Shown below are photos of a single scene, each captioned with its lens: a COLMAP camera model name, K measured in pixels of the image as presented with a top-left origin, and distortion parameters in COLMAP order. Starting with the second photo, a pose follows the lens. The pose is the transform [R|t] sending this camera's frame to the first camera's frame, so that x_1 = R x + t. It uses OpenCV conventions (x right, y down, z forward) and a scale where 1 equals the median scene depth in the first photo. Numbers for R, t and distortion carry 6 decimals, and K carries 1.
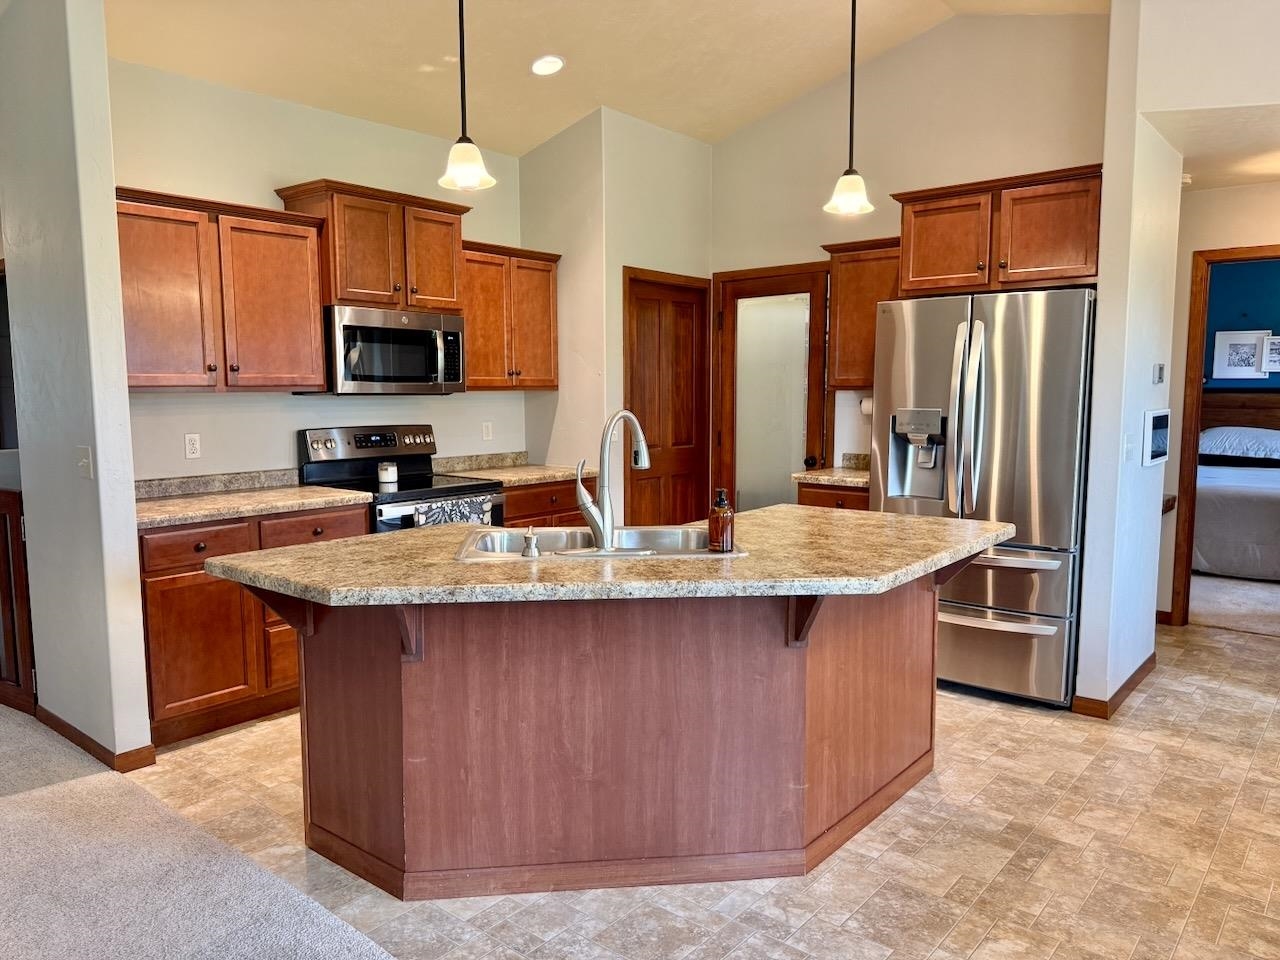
lens RADIAL K [[901.8, 0, 641.0], [0, 901.8, 484.9], [0, 0, 1]] dist [0.091442, -0.119535]
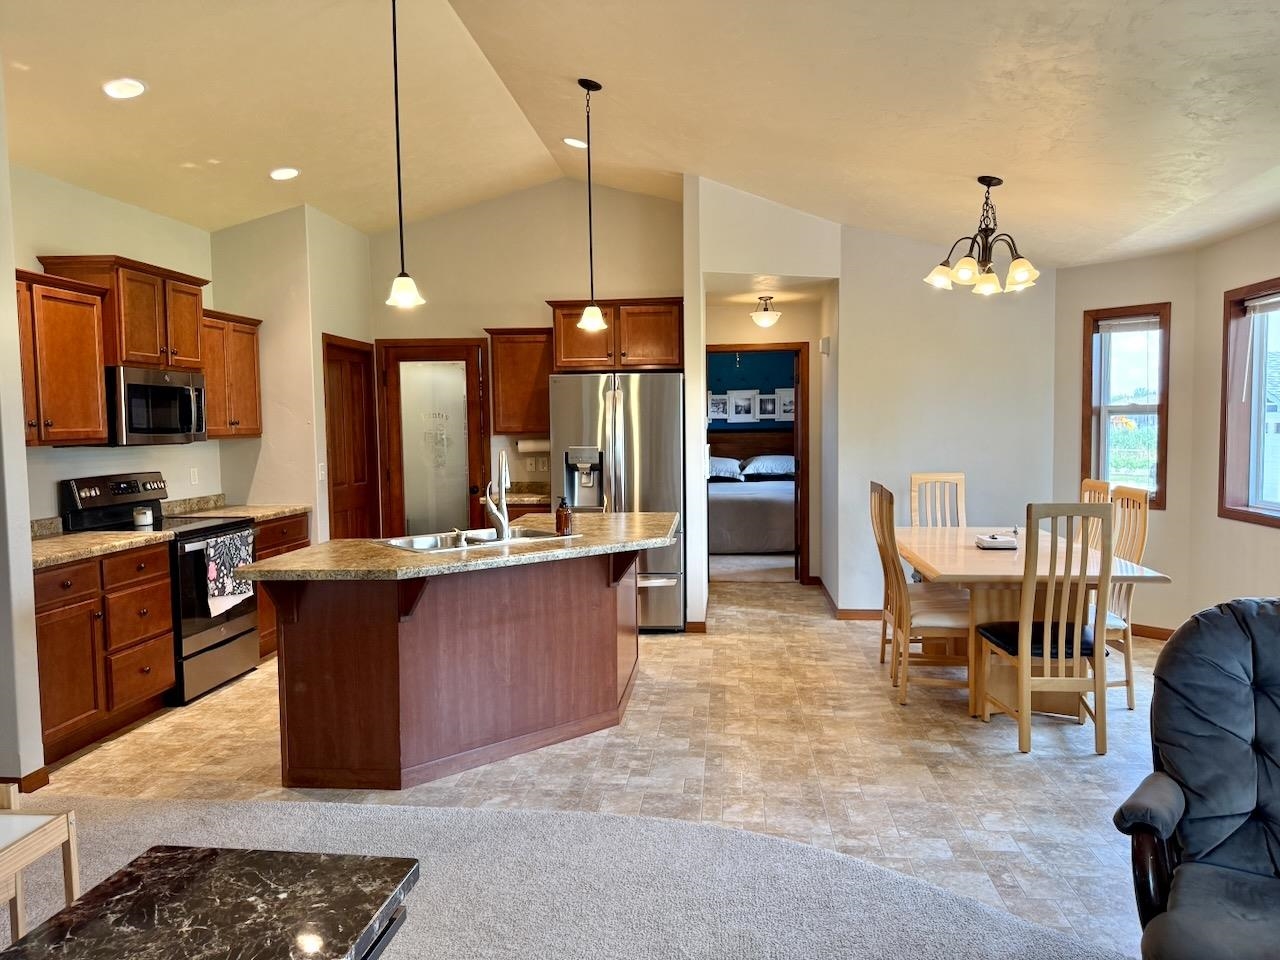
lens RADIAL K [[901.8, 0, 641.0], [0, 901.8, 484.9], [0, 0, 1]] dist [0.091442, -0.119535]
pose [[0.827600, -0.046474, 0.559390, -0.447435], [0.071909, 0.997133, -0.023547, 0.019845], [-0.556692, 0.059713, 0.828570, -0.272974]]
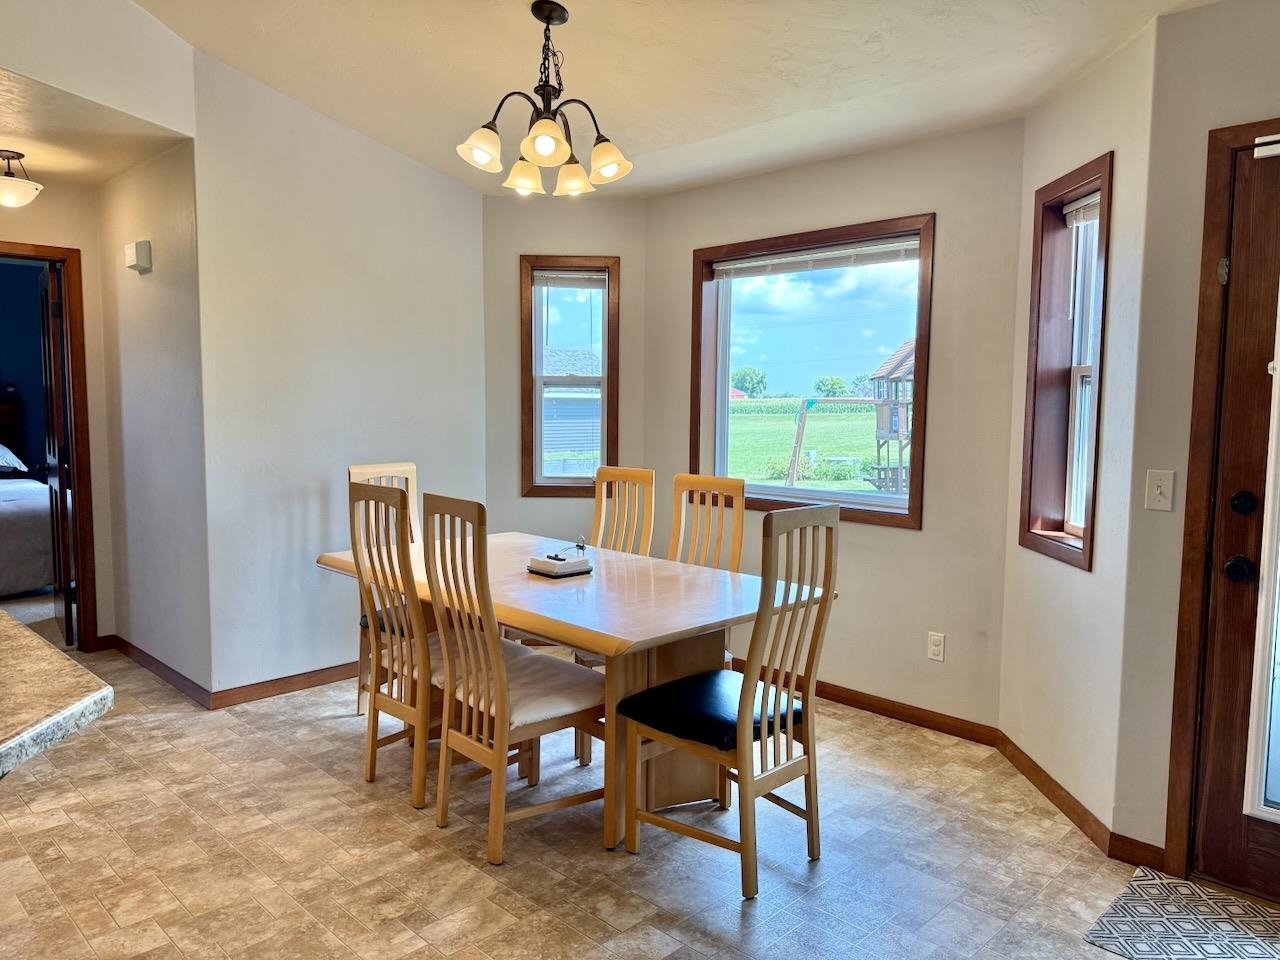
lens RADIAL K [[903.7, 0, 643.5], [0, 903.7, 485.5], [0, 0, 1]] dist [0.001130, 0.000565]
pose [[0.080015, -0.086874, 0.993001, -0.177288], [0.096637, 0.992178, 0.079015, -0.026523], [-0.992098, 0.089638, 0.087784, 0.313957]]
